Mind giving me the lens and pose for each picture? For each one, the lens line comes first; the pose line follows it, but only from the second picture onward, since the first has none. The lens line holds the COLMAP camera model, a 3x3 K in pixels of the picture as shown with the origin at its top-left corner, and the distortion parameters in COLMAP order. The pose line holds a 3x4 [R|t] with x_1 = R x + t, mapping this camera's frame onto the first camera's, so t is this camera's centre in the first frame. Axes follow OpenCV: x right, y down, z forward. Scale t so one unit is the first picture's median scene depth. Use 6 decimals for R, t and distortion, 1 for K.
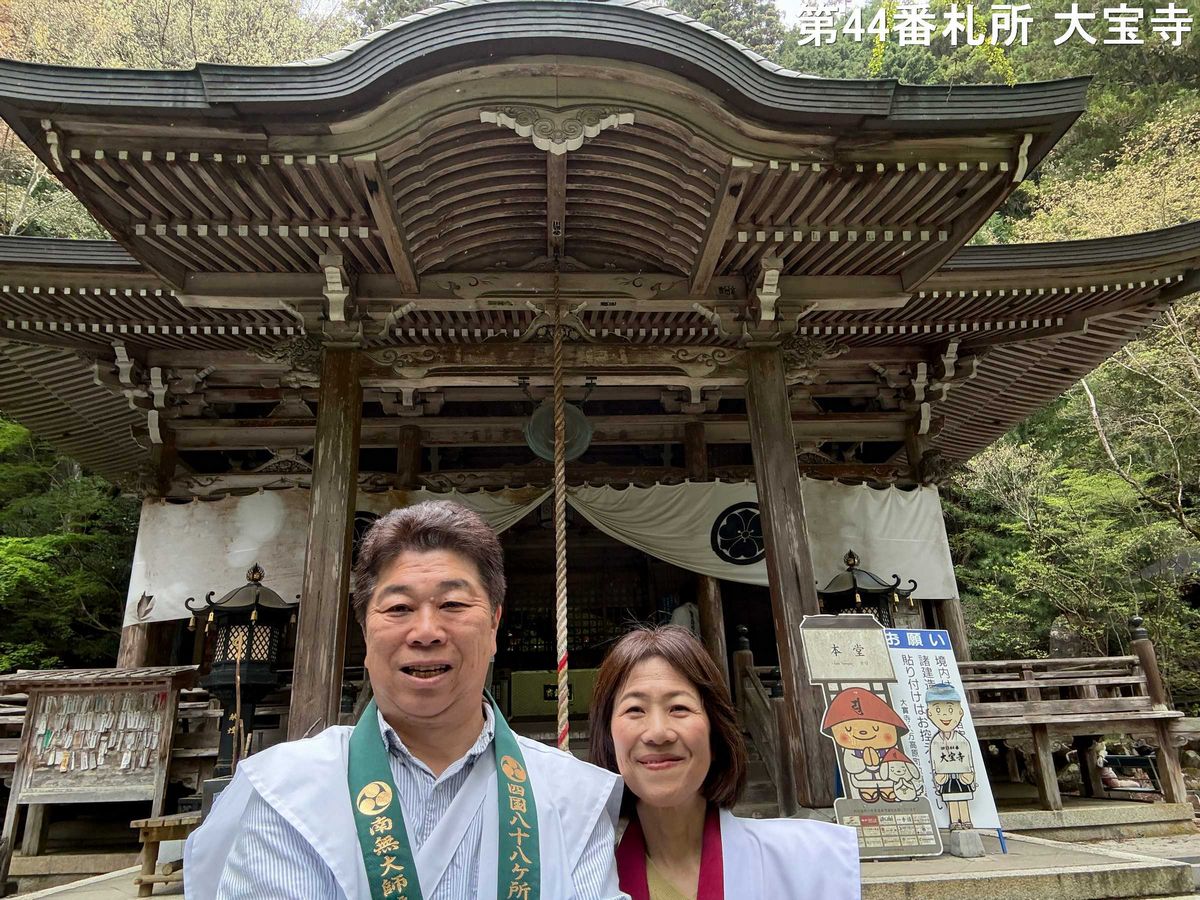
lens RADIAL K [[815.3, 0, 606.3], [0, 815.3, 453.9], [0, 0, 1]] dist [0.103904, -0.117817]
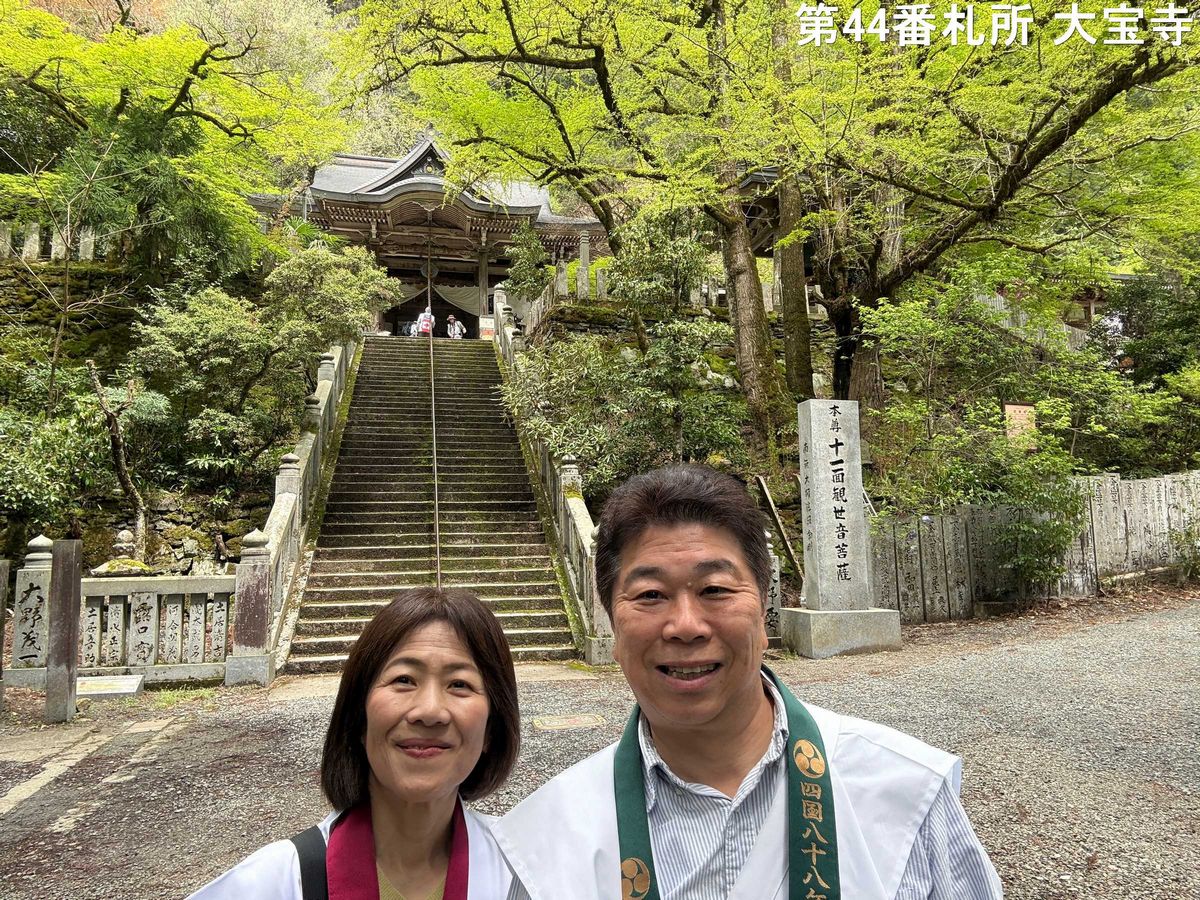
lens RADIAL K [[815.3, 0, 606.3], [0, 815.3, 453.9], [0, 0, 1]] dist [0.103904, -0.117817]
pose [[0.990973, 0.041264, 0.127551, 0.310562], [-0.069268, 0.972207, 0.223641, -0.109290], [-0.114778, -0.230457, 0.966290, -3.087537]]
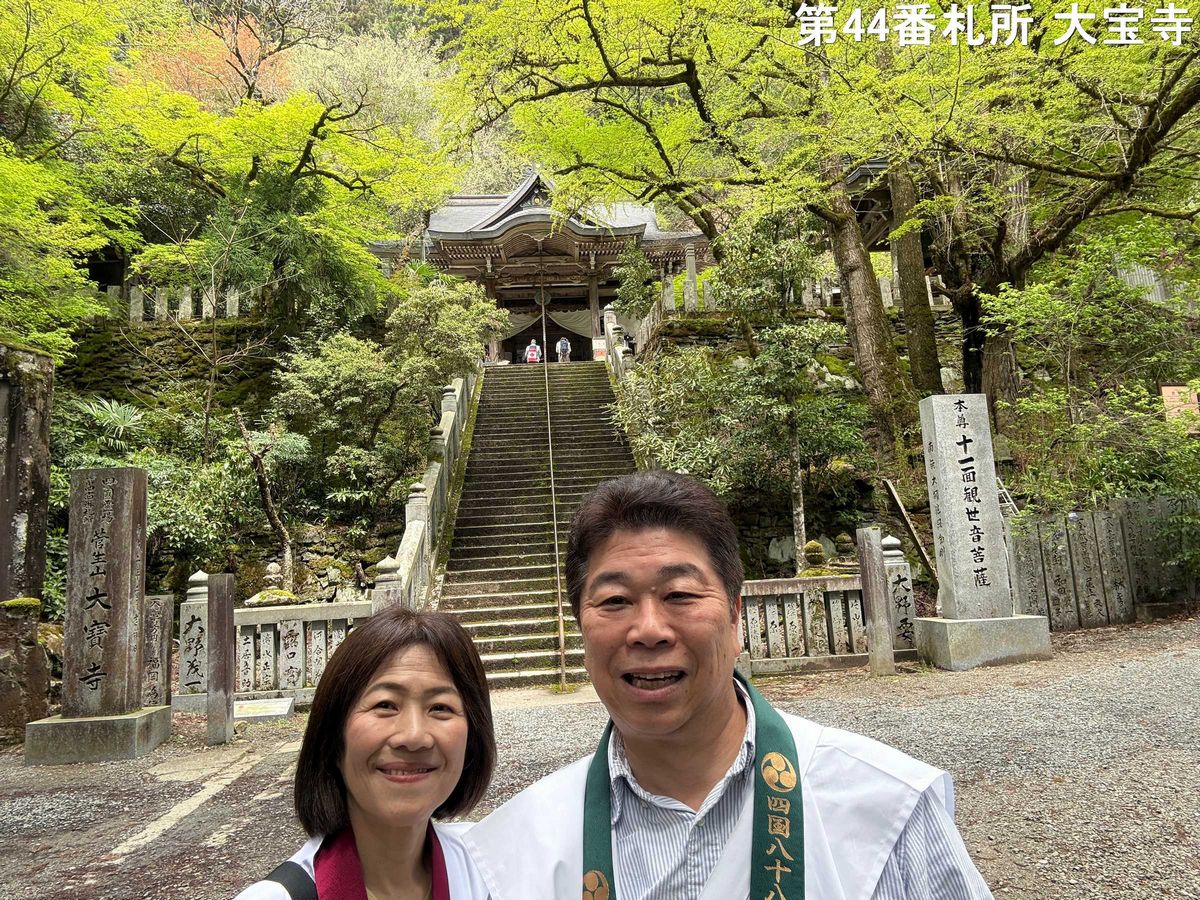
lens RADIAL K [[815.3, 0, 606.3], [0, 815.3, 453.9], [0, 0, 1]] dist [0.103904, -0.117817]
pose [[0.999597, -0.017447, -0.022415, 0.328932], [0.021756, 0.977618, 0.209261, -0.109622], [0.018262, -0.209664, 0.977603, -3.087309]]
